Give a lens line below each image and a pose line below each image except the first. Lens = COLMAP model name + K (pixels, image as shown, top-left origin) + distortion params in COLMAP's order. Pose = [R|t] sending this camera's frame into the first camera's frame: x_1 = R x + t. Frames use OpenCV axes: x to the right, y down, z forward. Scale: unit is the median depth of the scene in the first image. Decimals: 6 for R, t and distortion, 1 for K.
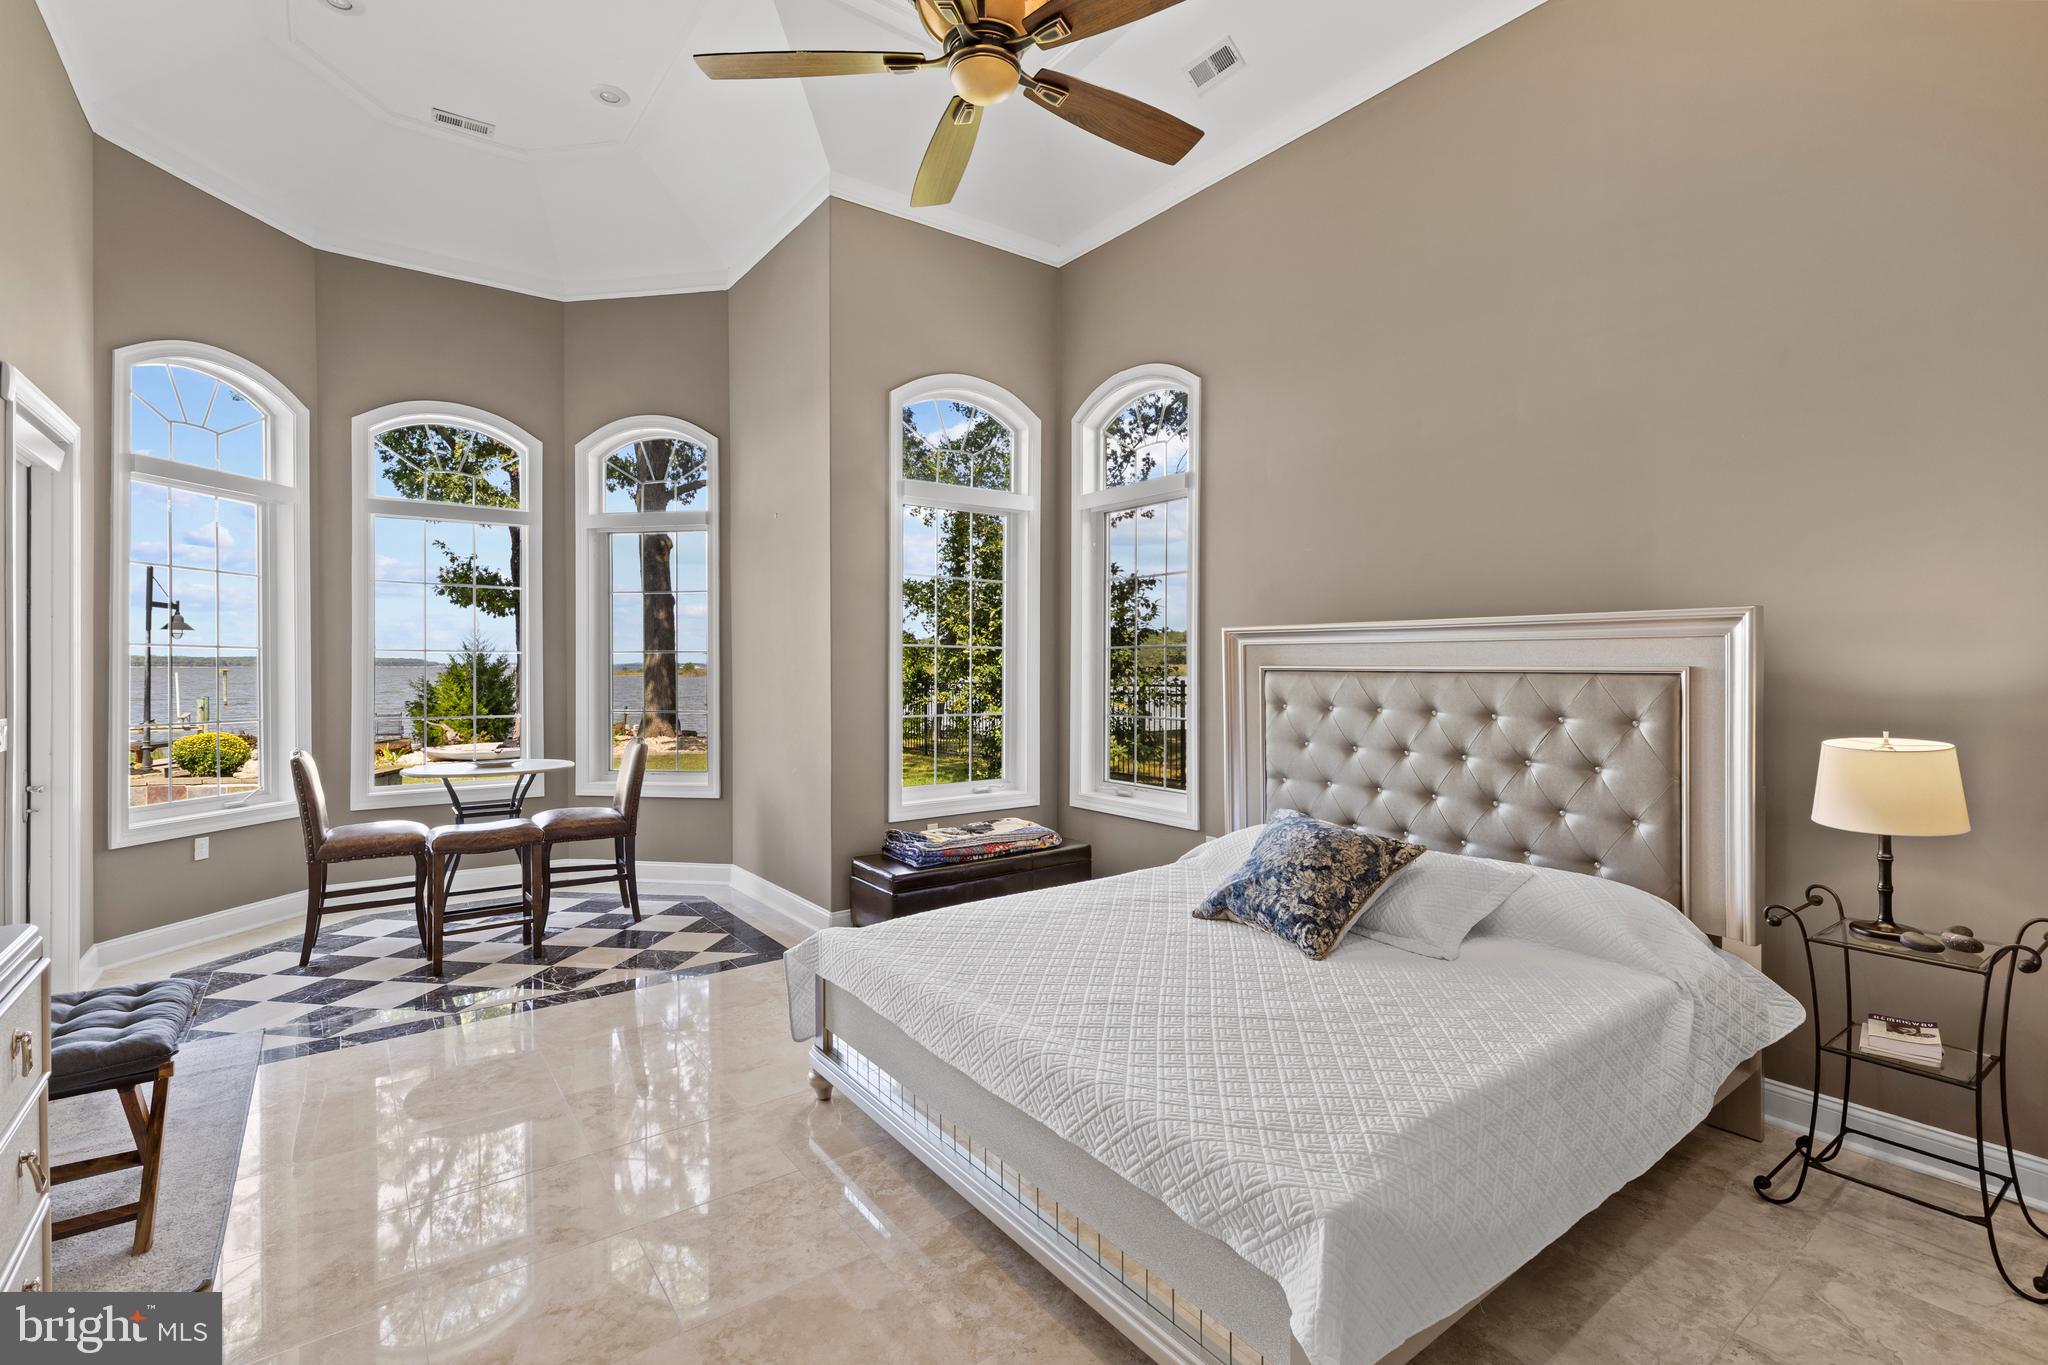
lens RADIAL K [[922.8, 0, 1032.9], [0, 922.8, 673.1], [0, 0, 1]] dist [-0.001694, -0.001245]
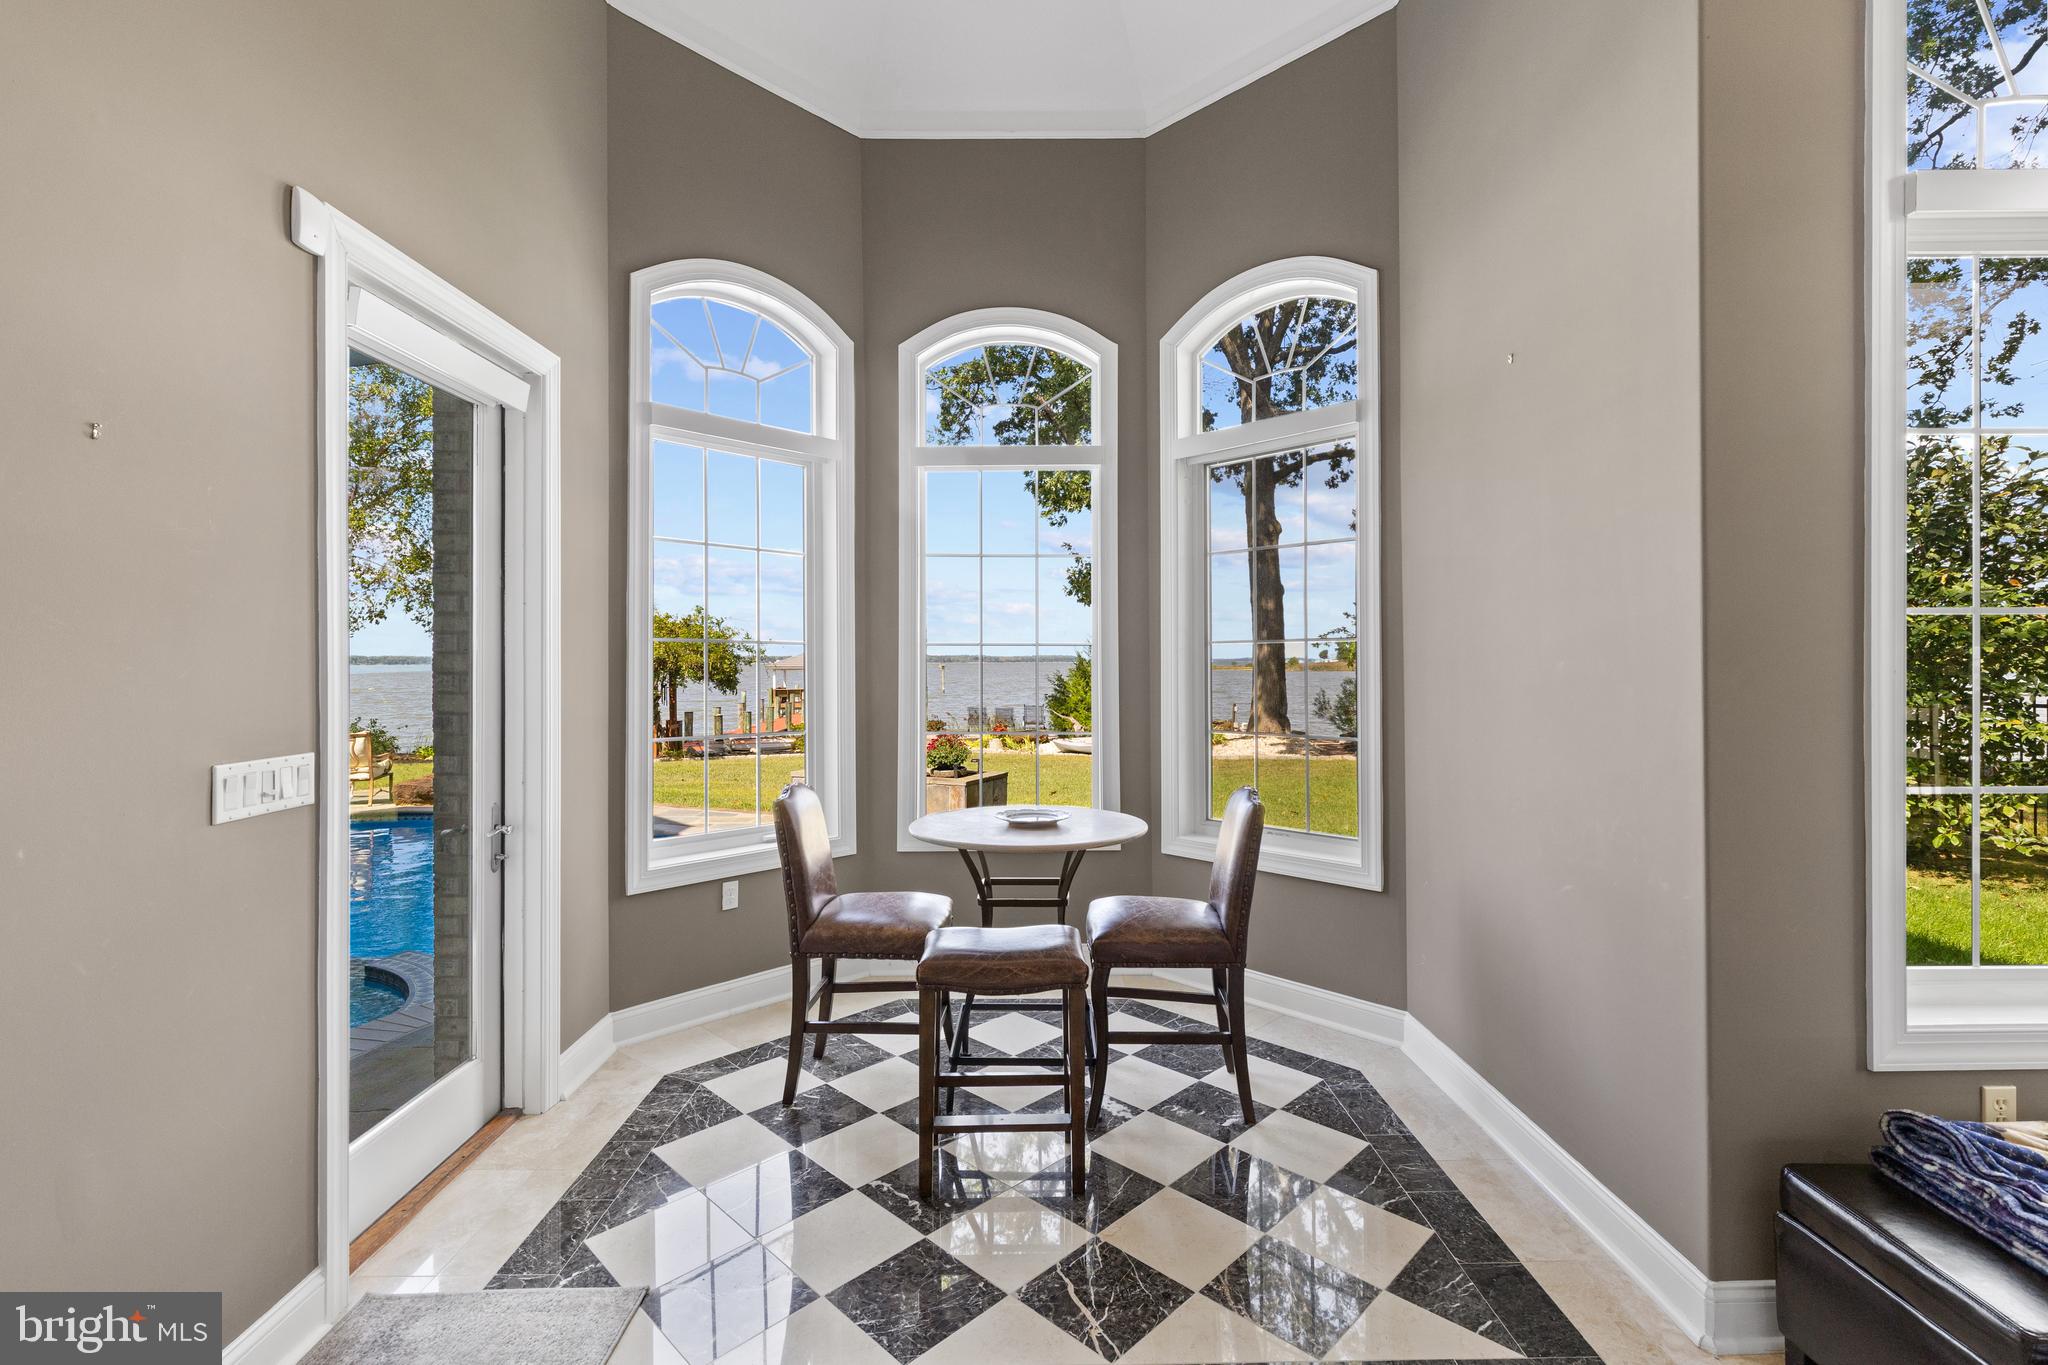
lens RADIAL K [[922.8, 0, 1026.8], [0, 922.8, 669.1], [0, 0, 1]] dist [-0.001694, -0.001245]
pose [[0.804047, -0.000900, -0.594565, -0.186131], [0.002486, 0.999995, 0.001849, -0.005320], [0.594561, -0.002965, 0.804045, 0.428768]]
